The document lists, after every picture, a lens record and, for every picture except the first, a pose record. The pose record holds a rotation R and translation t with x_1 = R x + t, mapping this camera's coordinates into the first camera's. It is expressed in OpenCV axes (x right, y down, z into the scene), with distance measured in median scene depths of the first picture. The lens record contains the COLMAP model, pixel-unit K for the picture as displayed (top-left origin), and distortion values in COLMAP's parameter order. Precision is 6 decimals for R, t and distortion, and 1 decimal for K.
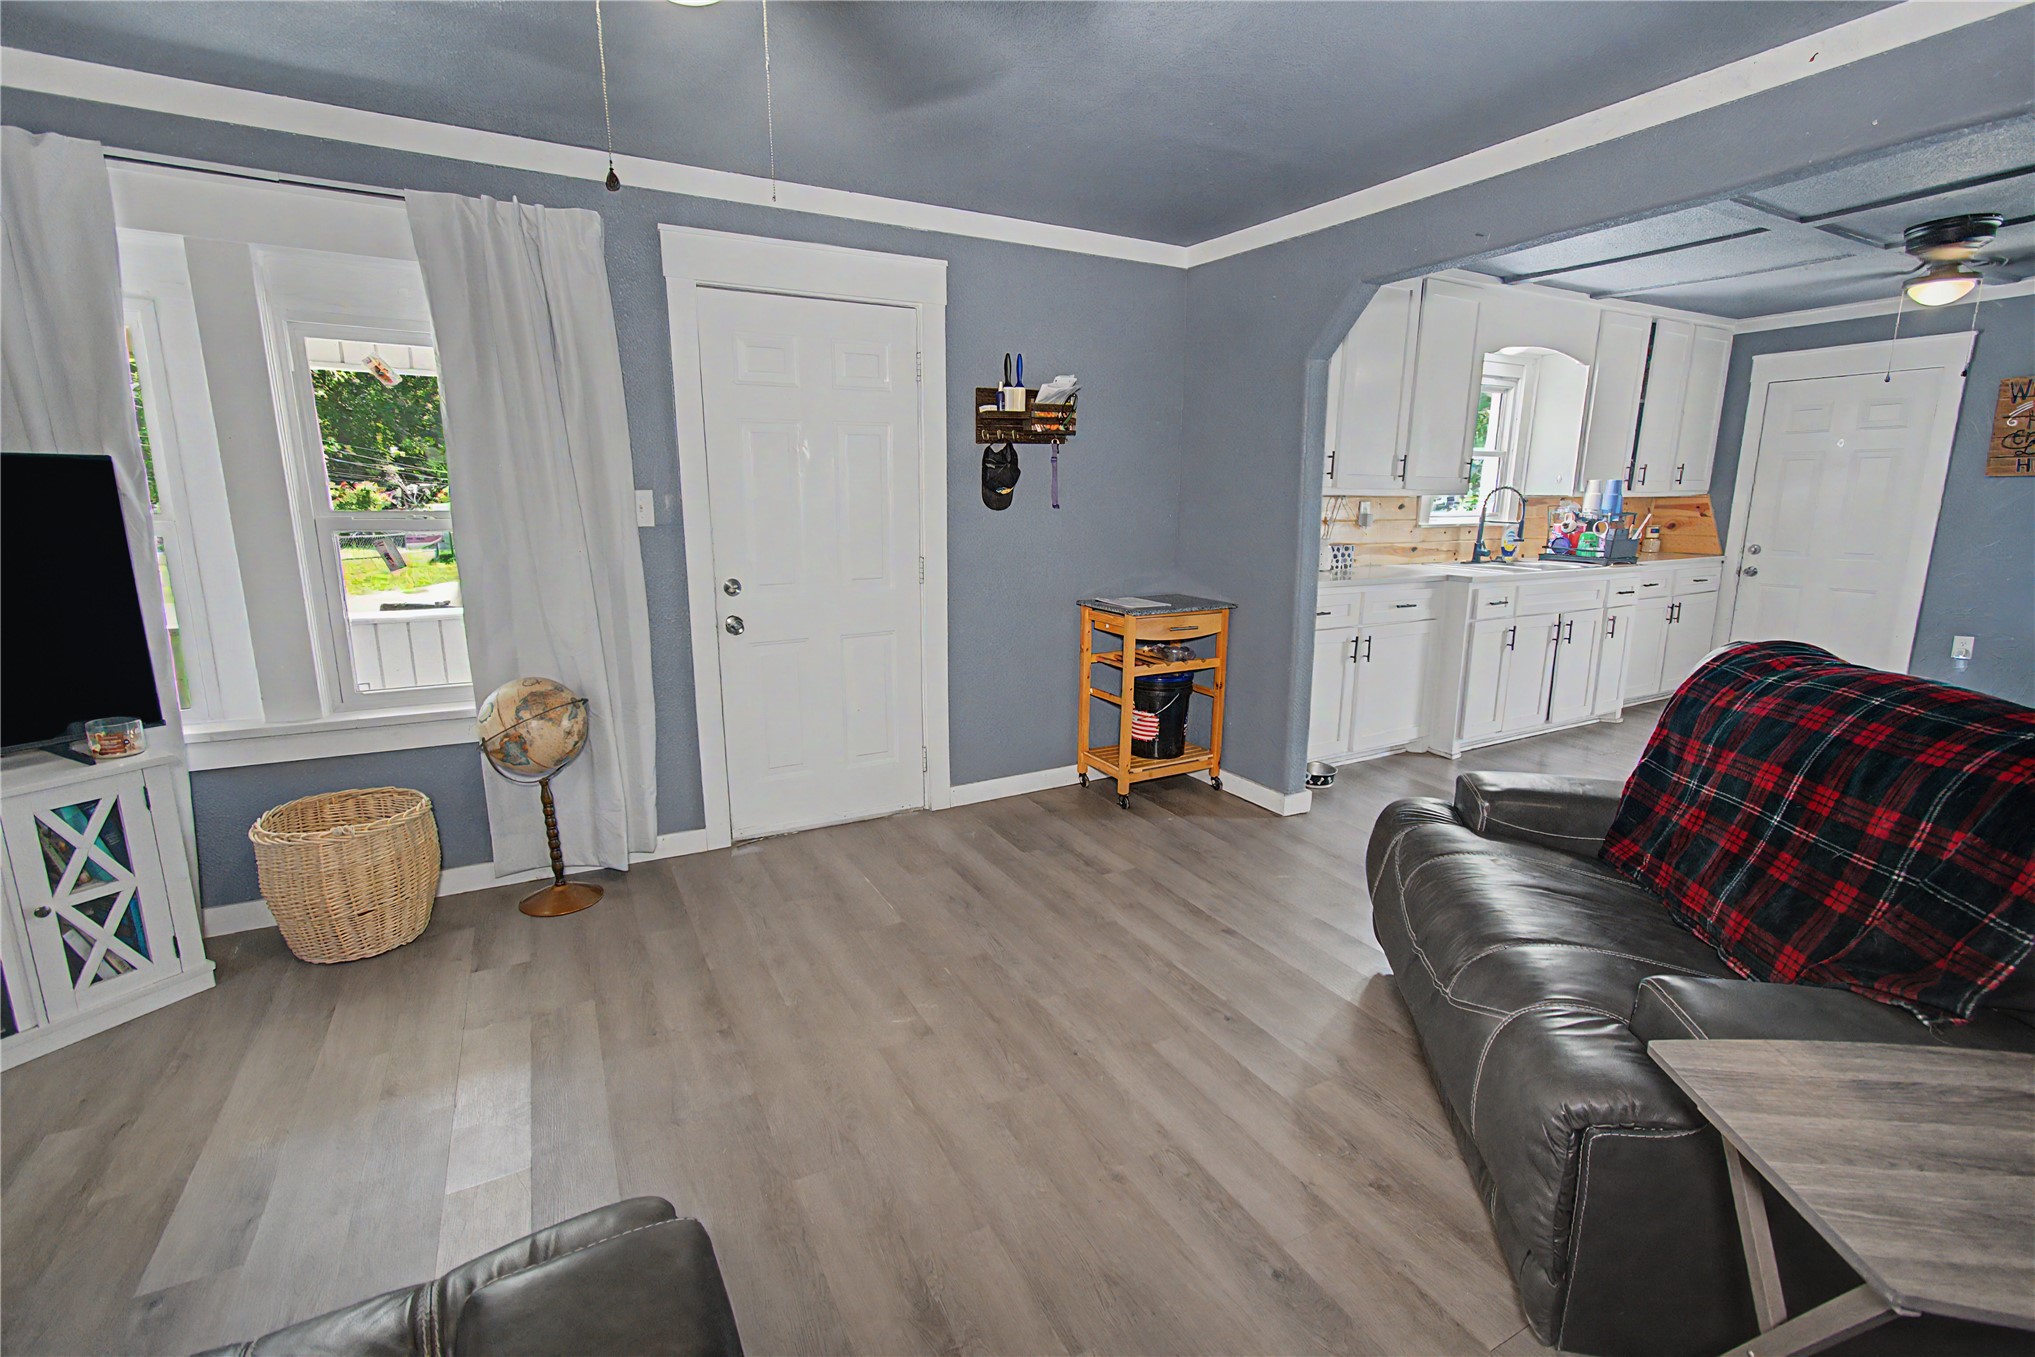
lens RADIAL K [[897.5, 0, 1020.4], [0, 897.5, 682.6], [0, 0, 1]] dist [-0.005055, 0.000247]
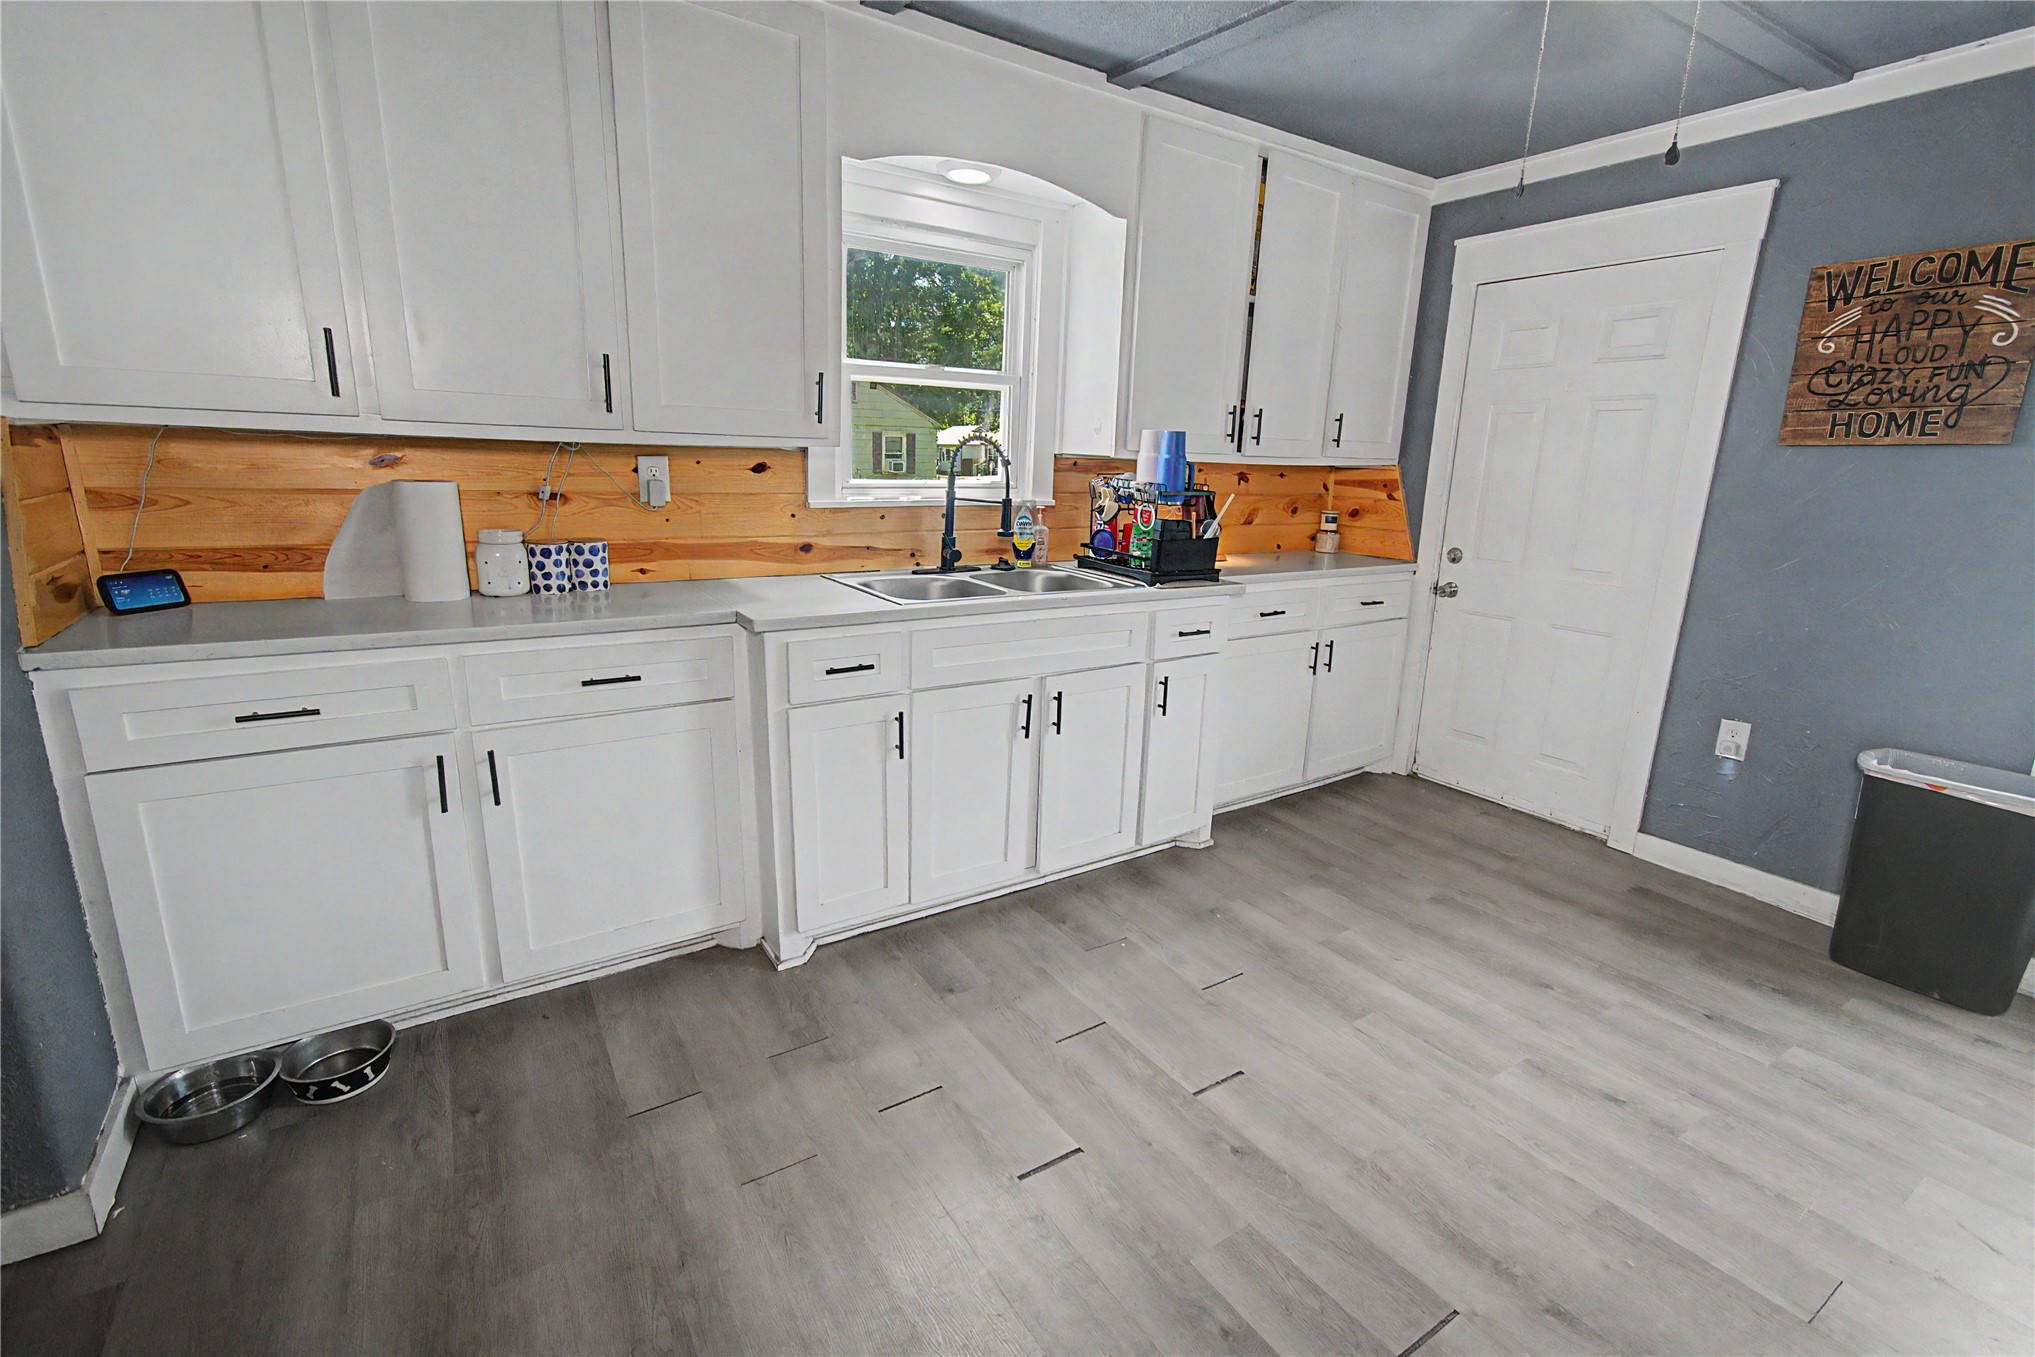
lens RADIAL K [[897.5, 0, 1024.1], [0, 897.5, 682.4], [0, 0, 1]] dist [-0.005055, 0.000247]
pose [[0.995656, 0.010166, 0.092547, 0.499564], [-0.014162, 0.998991, 0.042623, -0.088807], [-0.092020, -0.043749, 0.994796, 0.427543]]
